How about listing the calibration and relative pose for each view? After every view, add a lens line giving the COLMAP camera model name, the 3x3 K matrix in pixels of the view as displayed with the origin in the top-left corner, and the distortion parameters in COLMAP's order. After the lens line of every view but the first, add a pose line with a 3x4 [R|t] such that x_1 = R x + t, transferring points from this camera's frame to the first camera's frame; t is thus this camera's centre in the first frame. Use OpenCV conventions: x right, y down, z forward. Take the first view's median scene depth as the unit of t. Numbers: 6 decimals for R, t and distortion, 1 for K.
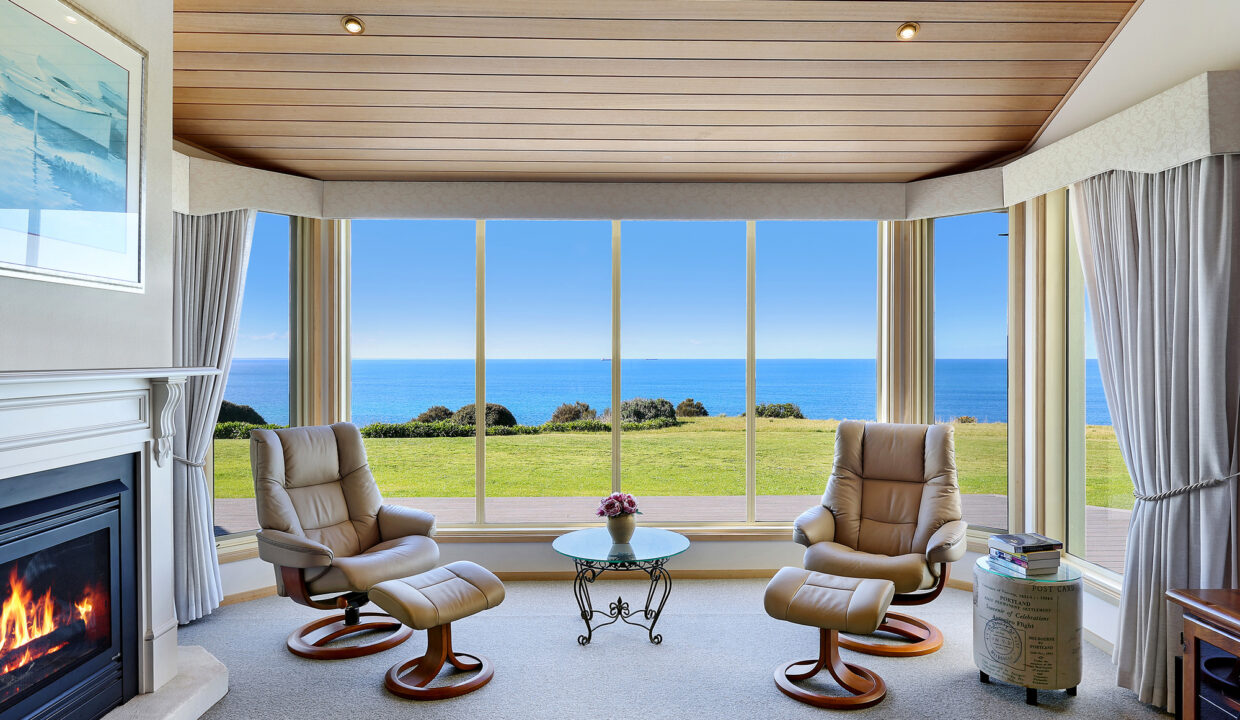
lens RADIAL K [[762.6, 0, 627.3], [0, 762.6, 364.5], [0, 0, 1]] dist [0.009242, -0.000924]
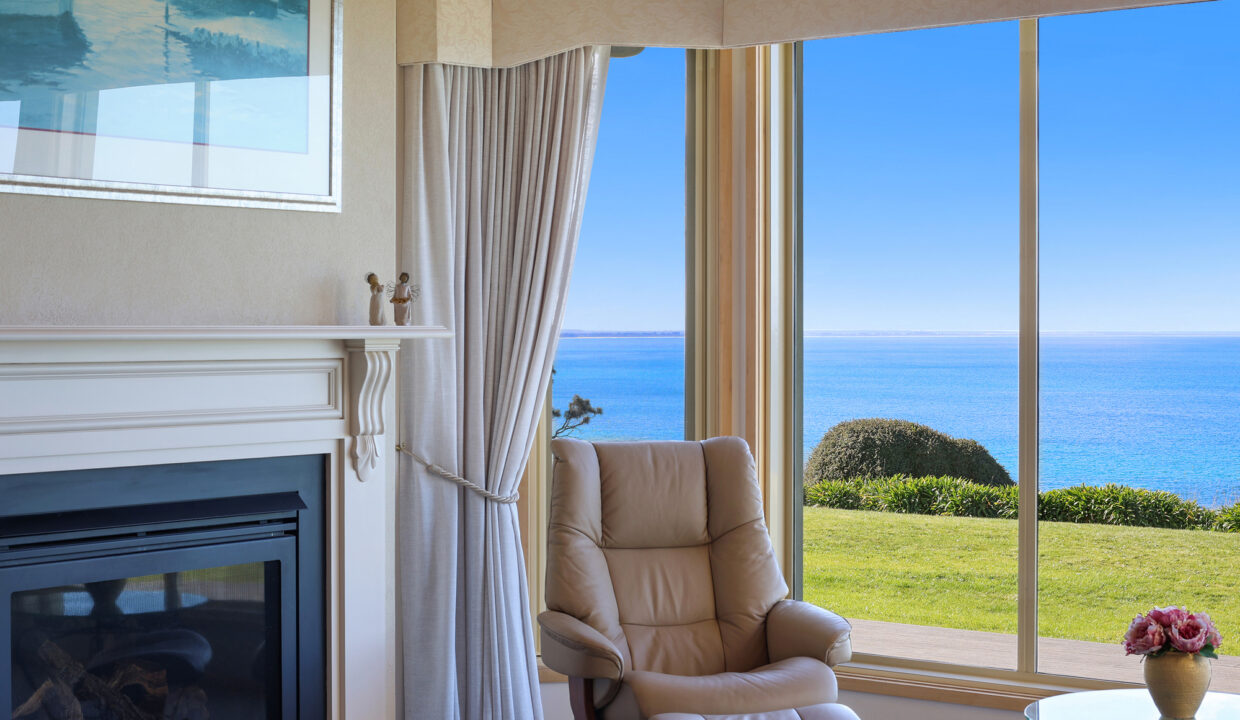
lens RADIAL K [[2051.5, 0, 583.0], [0, 2051.5, 336.8], [0, 0, 1]] dist [-0.058024, 0.000000]
pose [[0.768748, 0.002516, -0.639547, 0.536240], [-0.007013, 0.999965, -0.004496, 0.016815], [0.639513, 0.007942, 0.768739, -0.171109]]
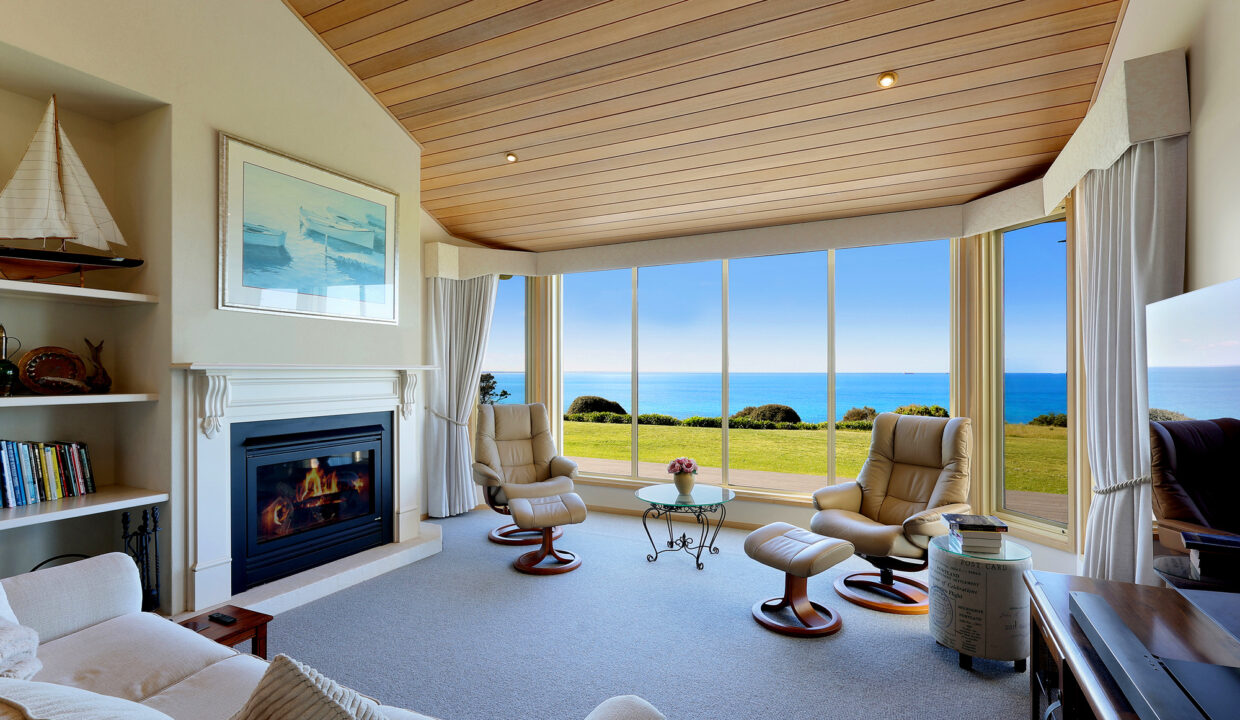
lens RADIAL K [[572.5, 0, 625.1], [0, 572.5, 371.3], [0, 0, 1]] dist [-0.003730, 0.002415]
pose [[0.883143, 0.000498, -0.469103, 0.414958], [-0.005094, 0.999951, -0.008529, 0.022955], [0.469076, 0.009921, 0.883102, 0.035952]]
